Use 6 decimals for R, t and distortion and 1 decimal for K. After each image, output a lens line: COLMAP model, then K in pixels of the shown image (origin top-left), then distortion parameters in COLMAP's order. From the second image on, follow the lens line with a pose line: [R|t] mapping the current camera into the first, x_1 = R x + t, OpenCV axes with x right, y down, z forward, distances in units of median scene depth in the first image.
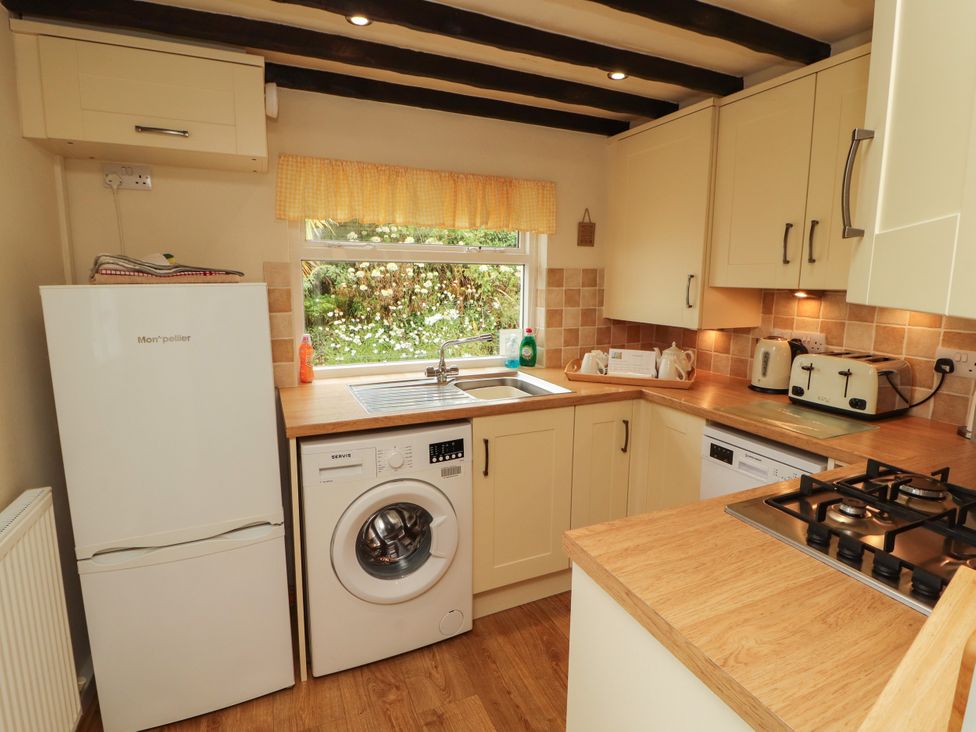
lens RADIAL K [[501.9, 0, 492.3], [0, 501.9, 349.3], [0, 0, 1]] dist [-0.000715, -0.019237]
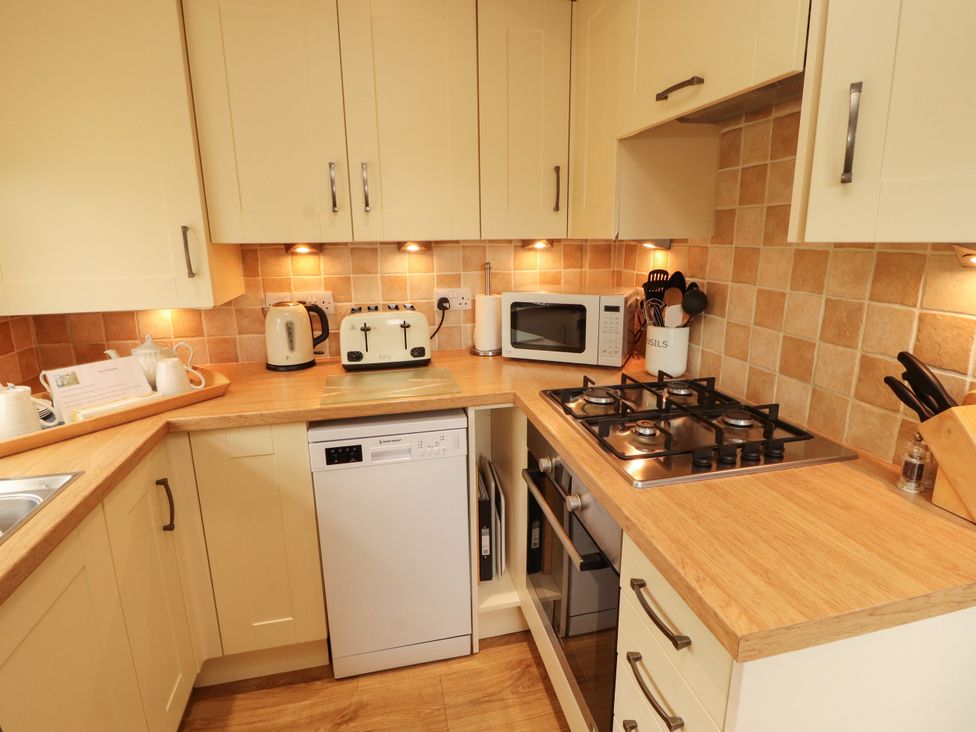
lens RADIAL K [[504.7, 0, 492.8], [0, 504.7, 350.5], [0, 0, 1]] dist [0.000566, -0.013544]
pose [[0.188005, -0.227274, 0.955511, -0.198594], [0.147625, 0.968346, 0.201280, -0.068655], [-0.971010, 0.103216, 0.215605, 0.520927]]
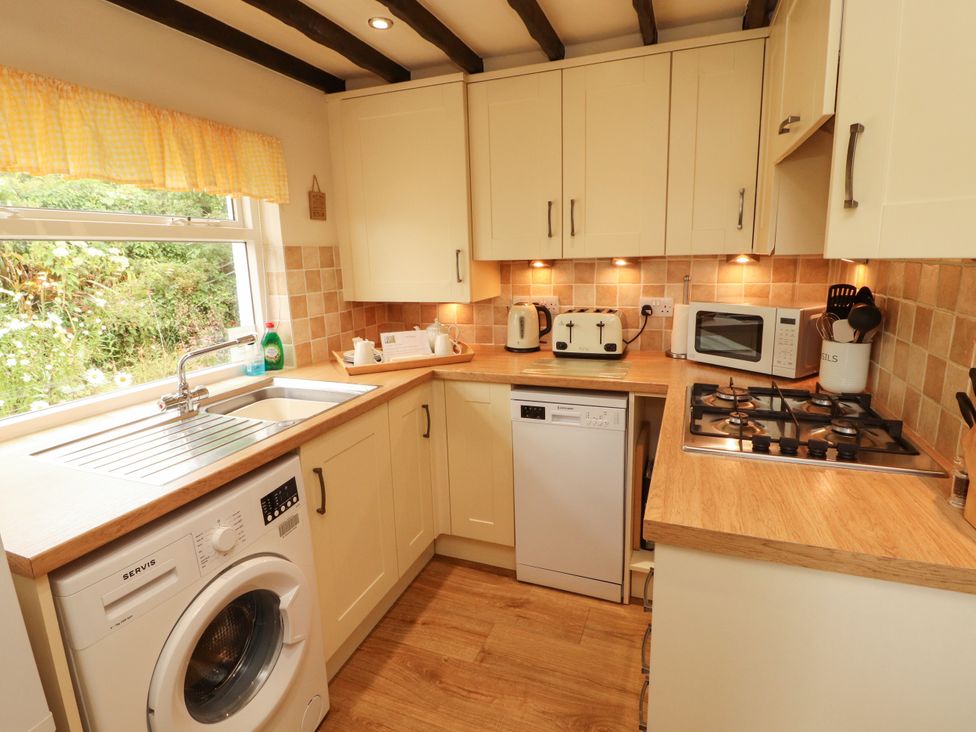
lens RADIAL K [[504.7, 0, 492.8], [0, 504.7, 350.5], [0, 0, 1]] dist [0.000566, -0.013544]
pose [[0.709684, -0.156877, 0.686833, -0.304951], [0.129507, 0.987330, 0.091697, -0.033473], [-0.692515, 0.023874, 0.721008, 0.234325]]
